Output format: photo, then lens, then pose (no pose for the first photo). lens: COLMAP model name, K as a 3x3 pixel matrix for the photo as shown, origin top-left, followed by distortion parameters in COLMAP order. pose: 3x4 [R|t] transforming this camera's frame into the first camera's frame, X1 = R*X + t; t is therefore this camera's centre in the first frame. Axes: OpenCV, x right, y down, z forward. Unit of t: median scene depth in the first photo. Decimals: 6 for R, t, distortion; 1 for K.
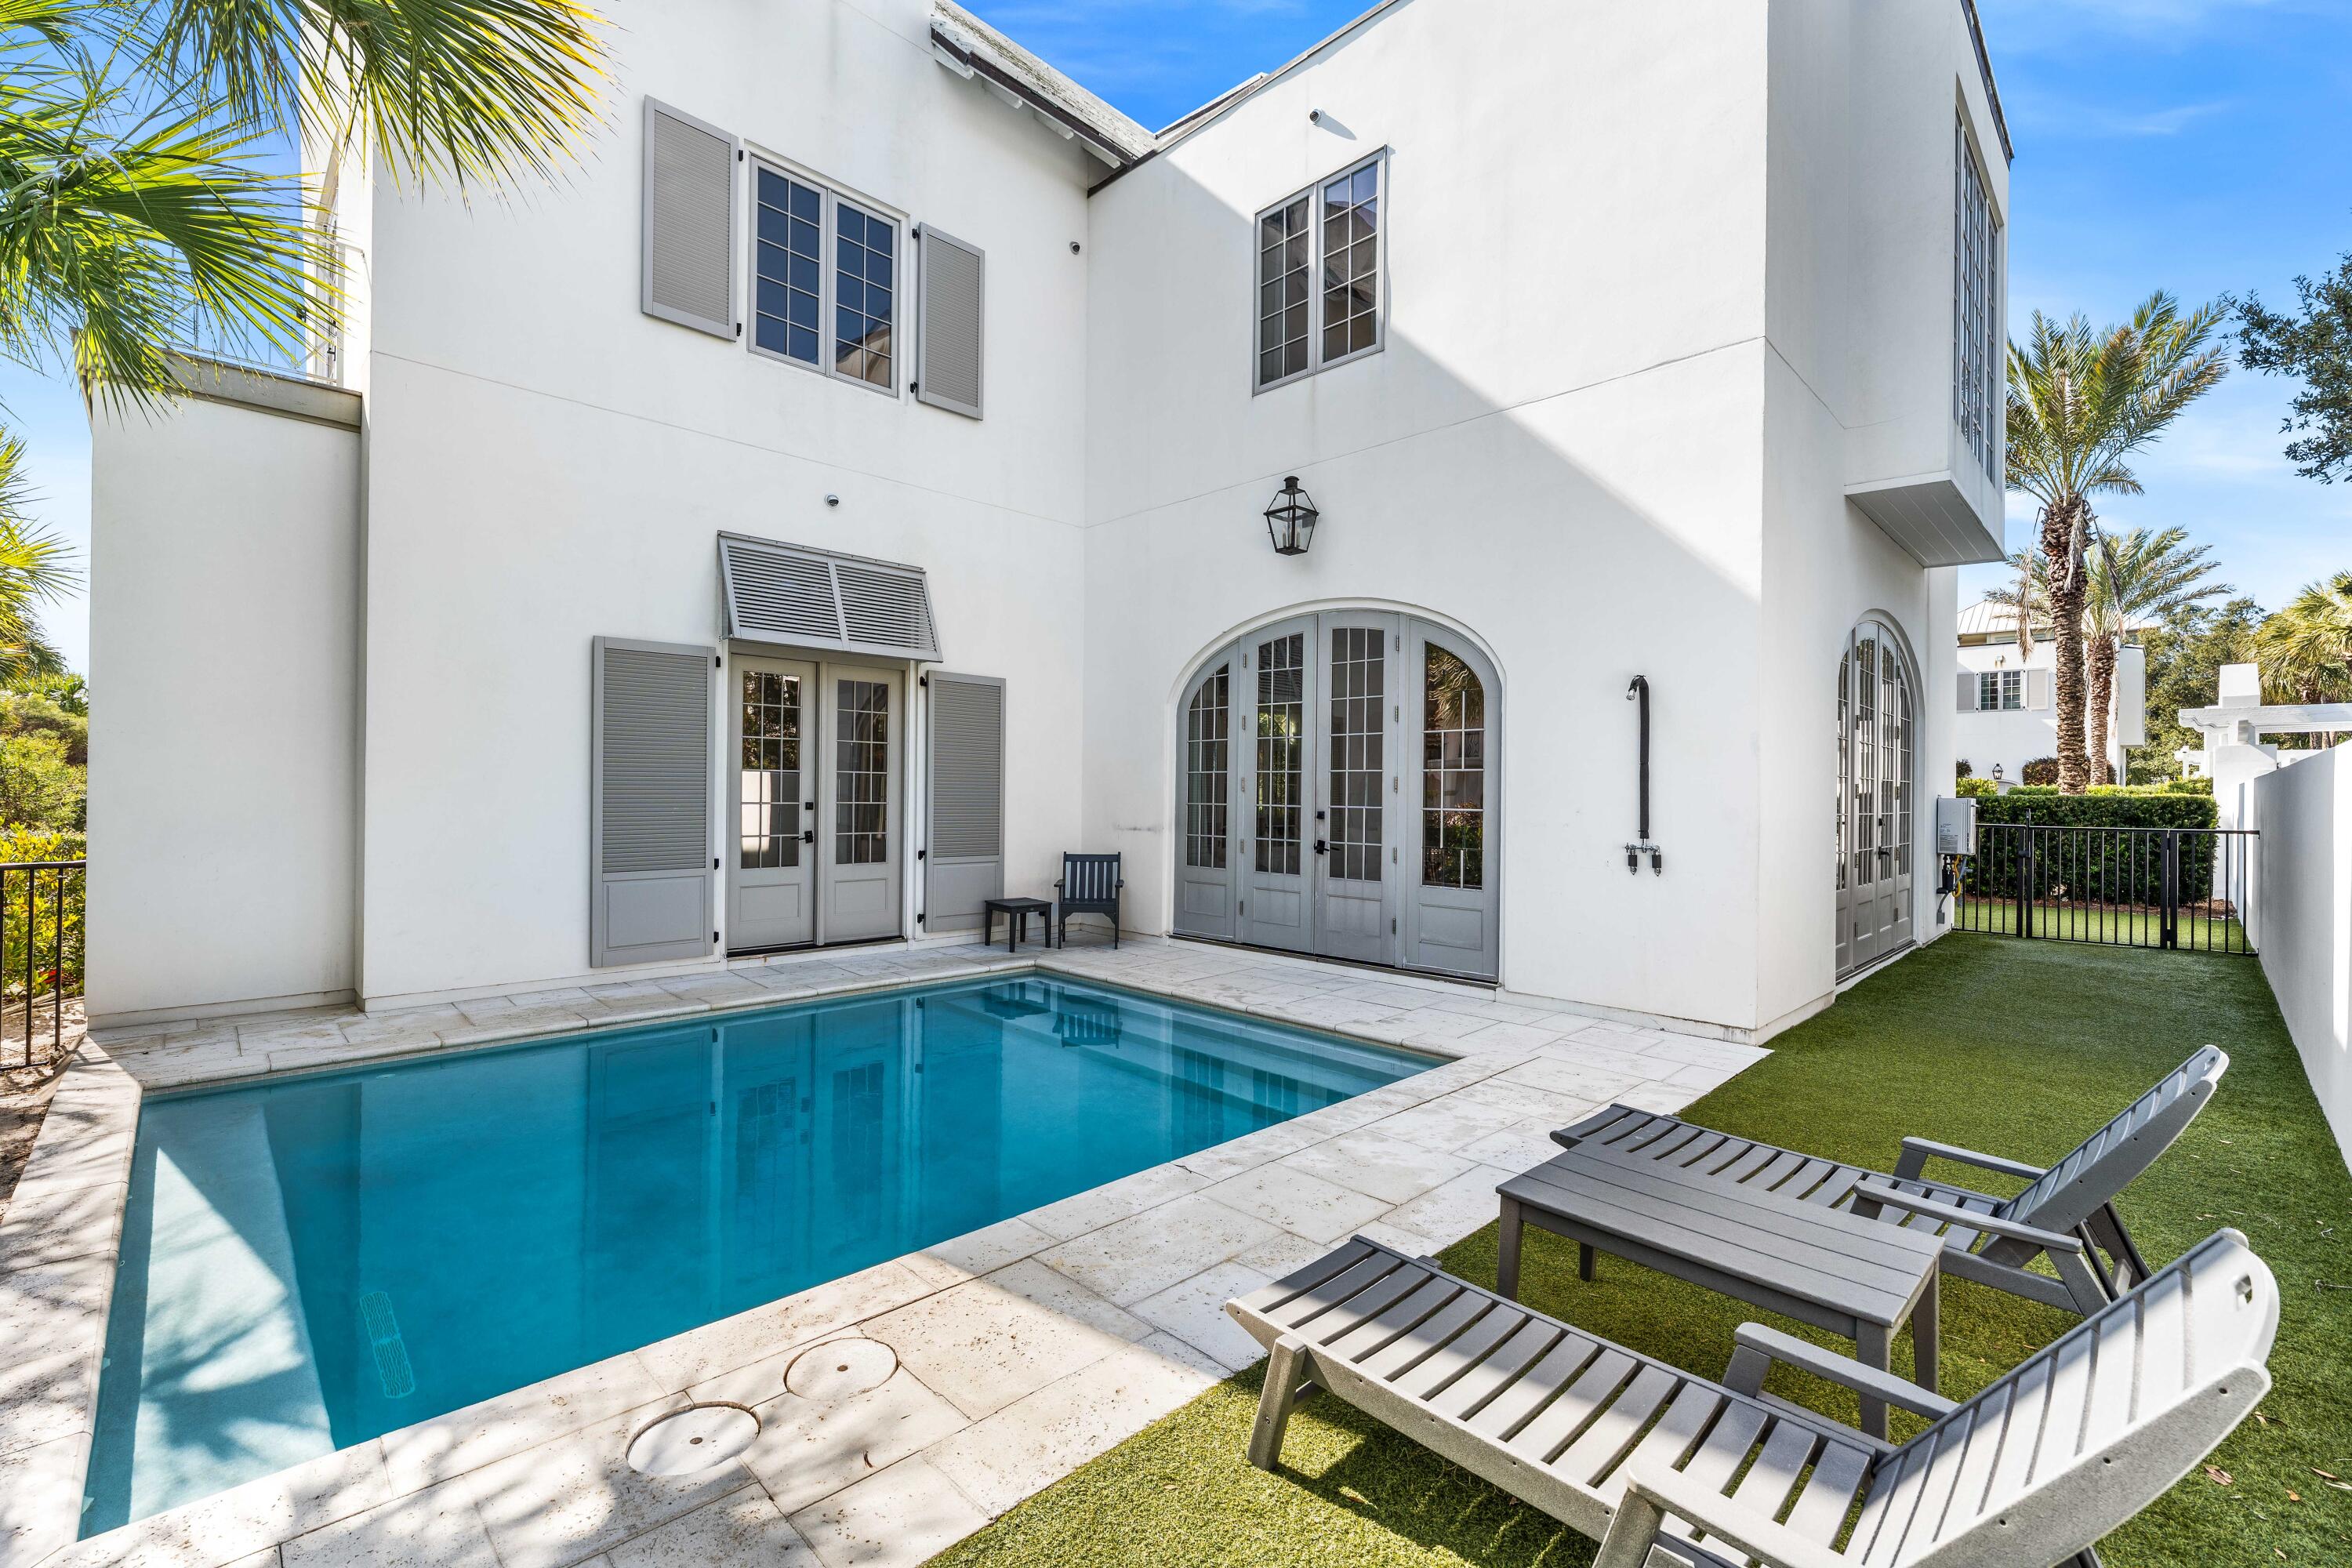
lens RADIAL K [[1002.3, 0, 1178.1], [0, 1002.3, 775.0], [0, 0, 1]] dist [-0.000654, 0.000745]
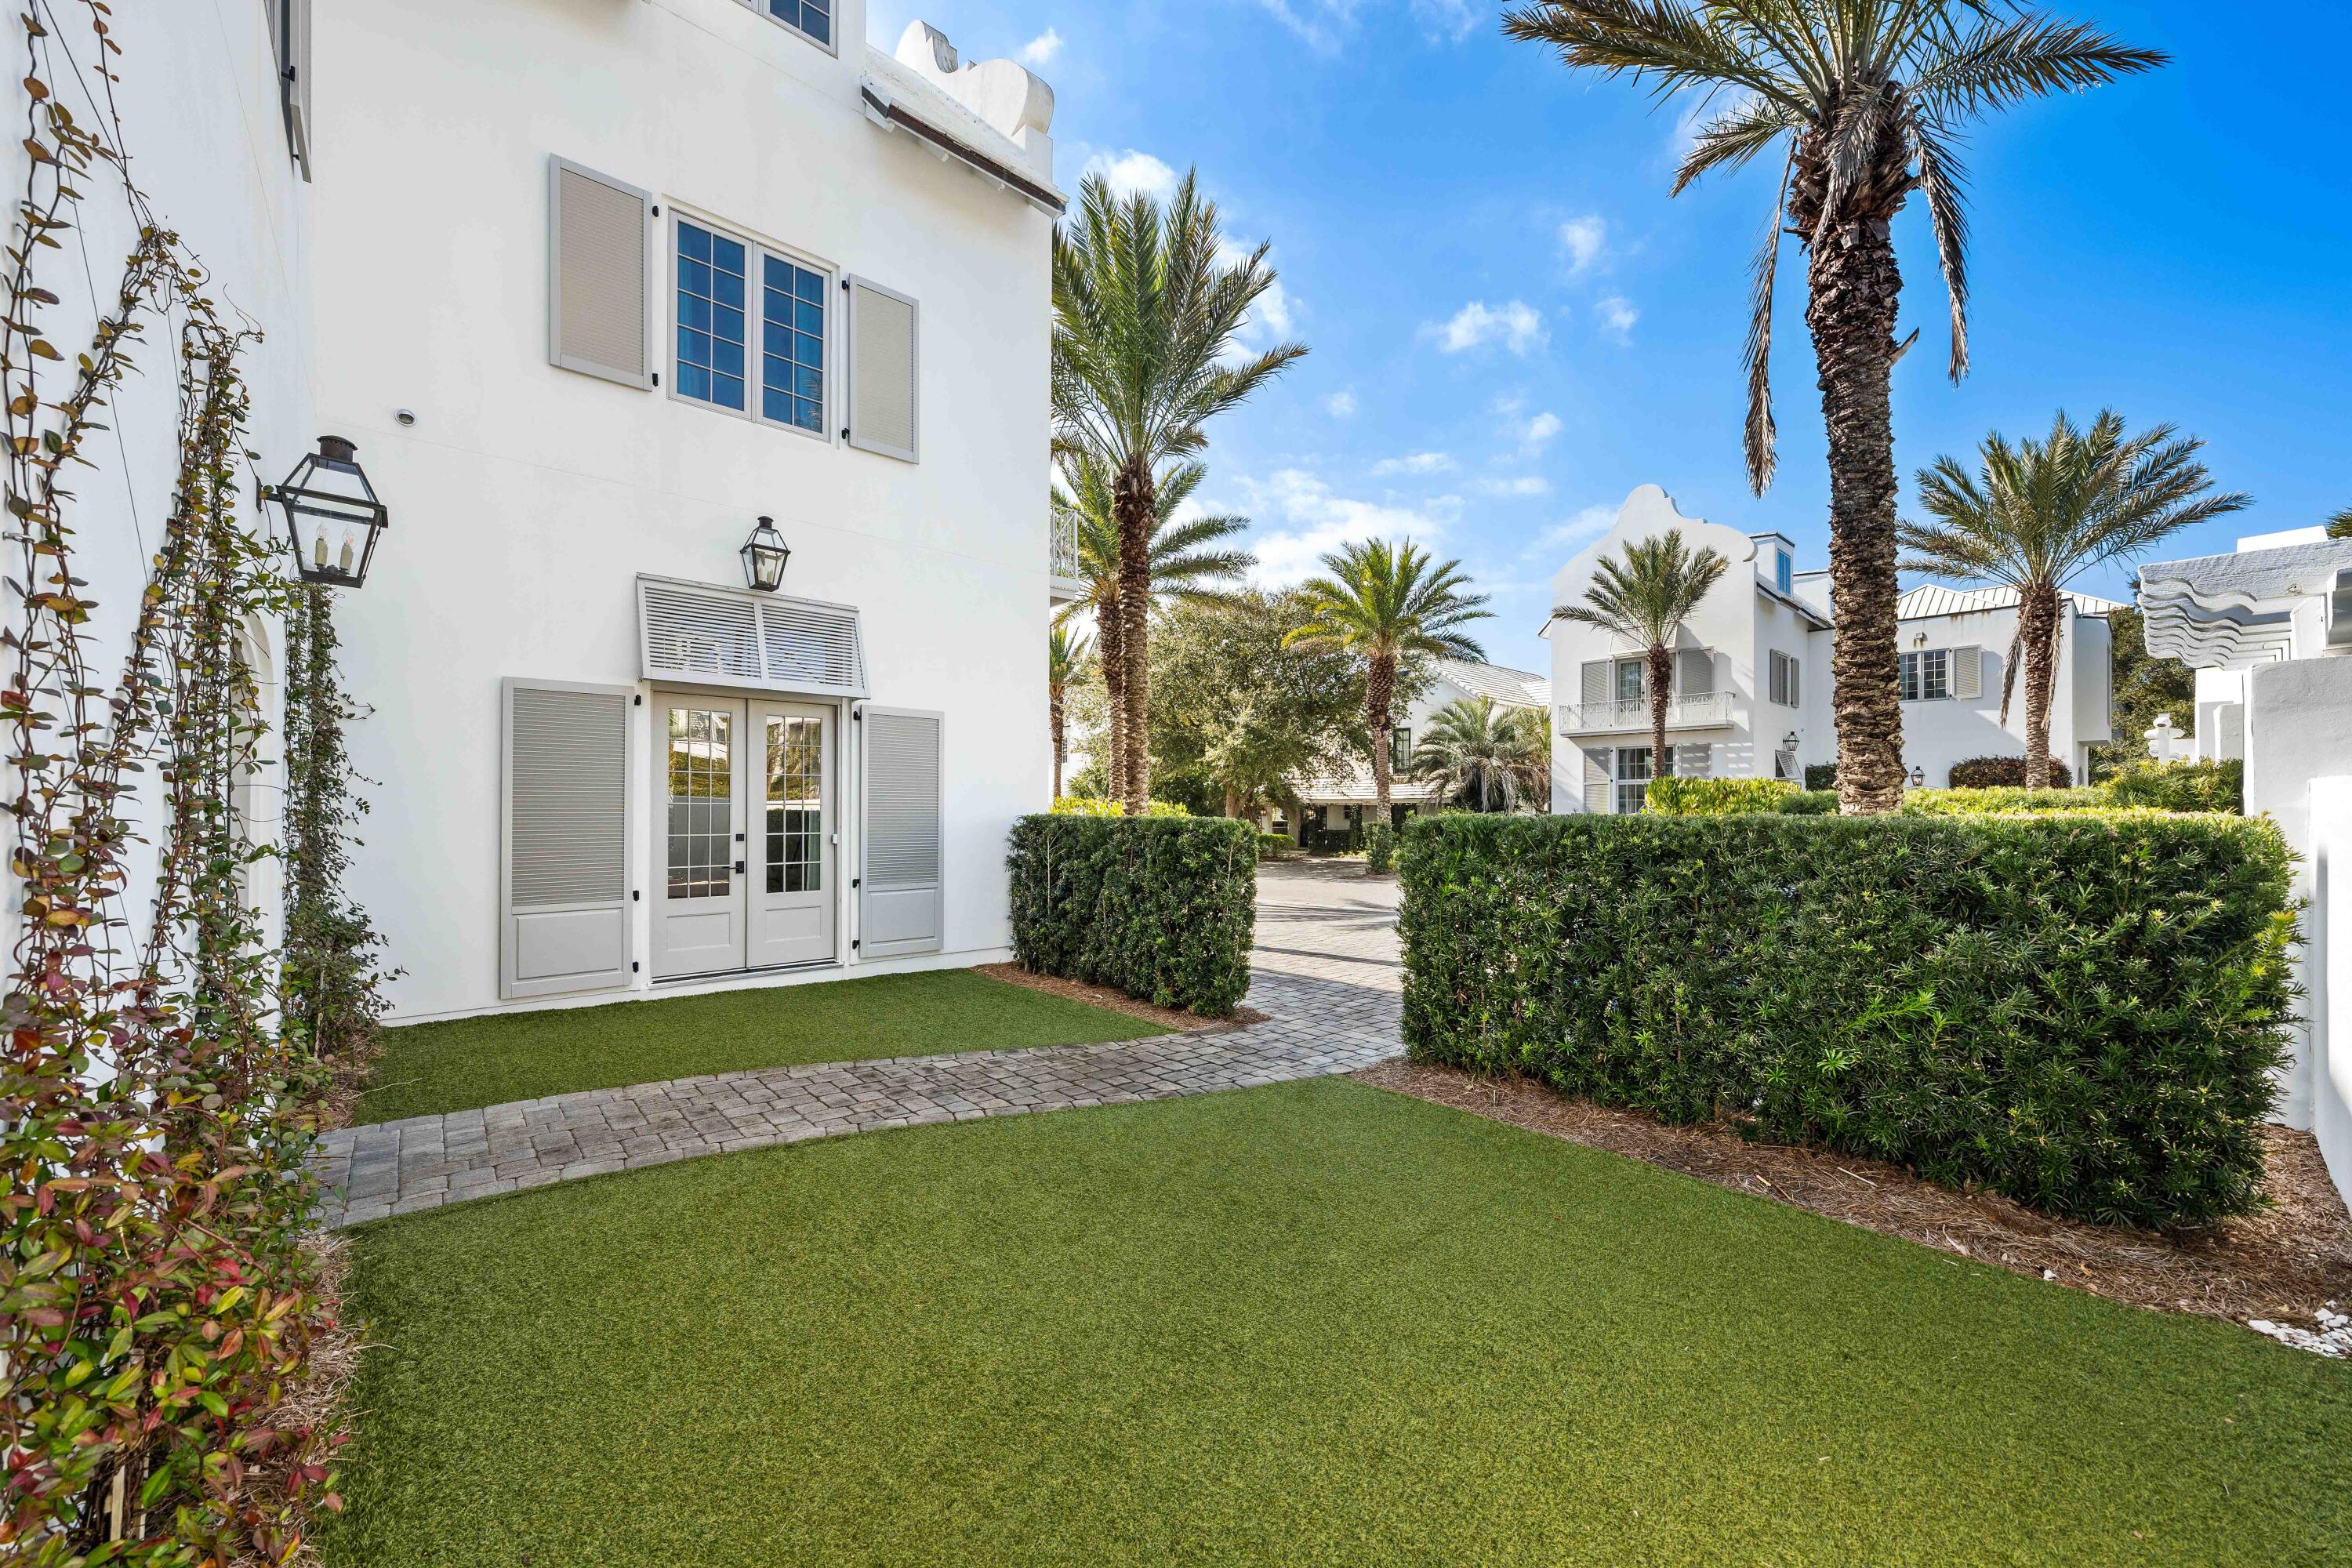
lens RADIAL K [[872.3, 0, 1166.2], [0, 872.3, 807.0], [0, 0, 1]] dist [-0.006827, -0.000384]
pose [[0.997238, -0.018687, -0.071880, 0.136299], [0.019158, 0.999799, 0.005874, 0.002170], [0.071755, -0.007235, 0.997396, 0.135027]]
